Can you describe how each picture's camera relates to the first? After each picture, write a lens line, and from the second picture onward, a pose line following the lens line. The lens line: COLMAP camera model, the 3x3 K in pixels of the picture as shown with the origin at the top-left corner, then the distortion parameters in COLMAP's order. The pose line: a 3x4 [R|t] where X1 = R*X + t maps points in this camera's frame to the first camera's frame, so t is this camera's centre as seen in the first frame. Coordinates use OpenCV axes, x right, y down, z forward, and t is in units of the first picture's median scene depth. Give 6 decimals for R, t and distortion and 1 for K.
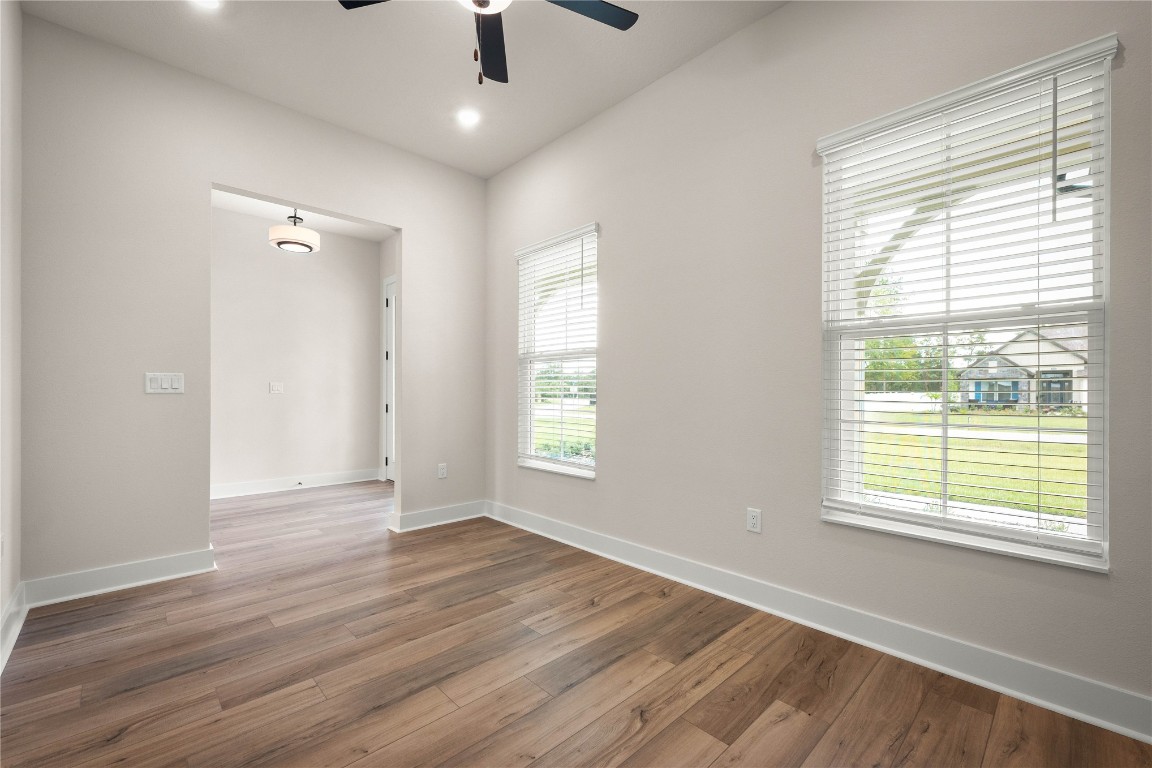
lens RADIAL K [[476.0, 0, 572.6], [0, 476.0, 380.0], [0, 0, 1]] dist [0.003055, -0.000158]
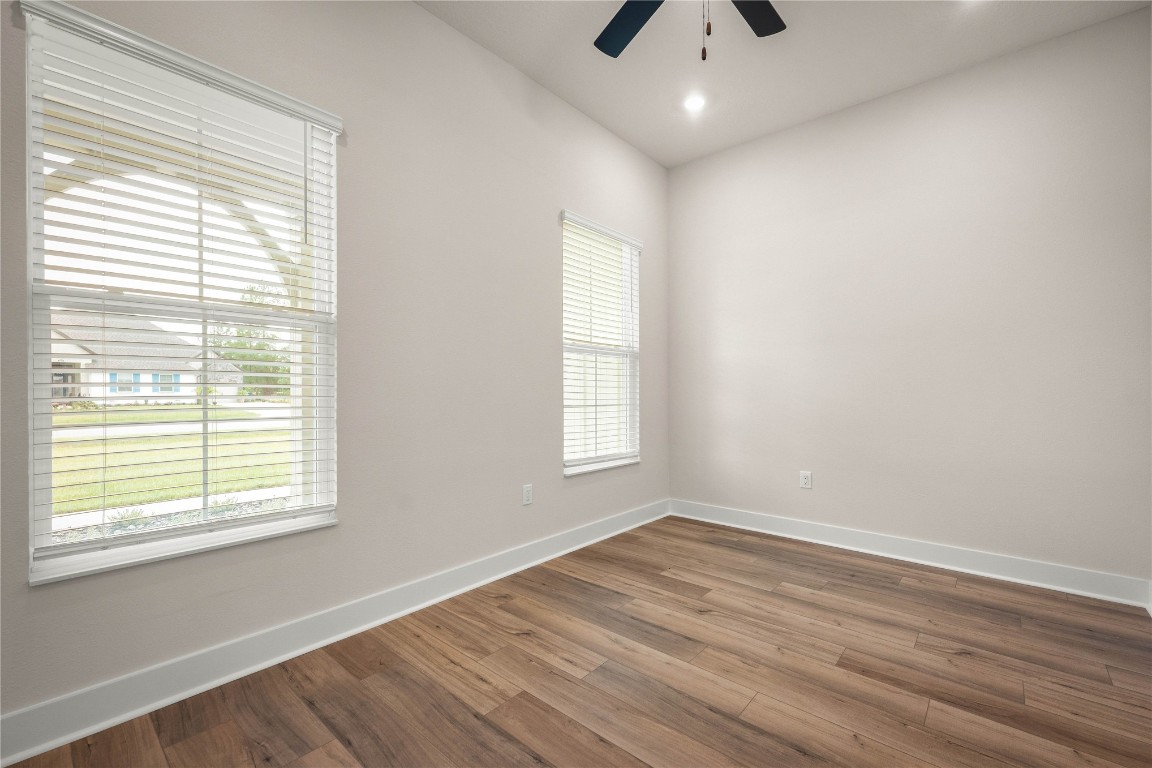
lens RADIAL K [[476.0, 0, 582.6], [0, 476.0, 378.5], [0, 0, 1]] dist [0.003055, -0.000158]
pose [[-0.089520, 0.016987, 0.995840, -0.866804], [-0.029790, 0.999362, -0.019725, 0.027379], [-0.995539, -0.031432, -0.088957, 1.039161]]
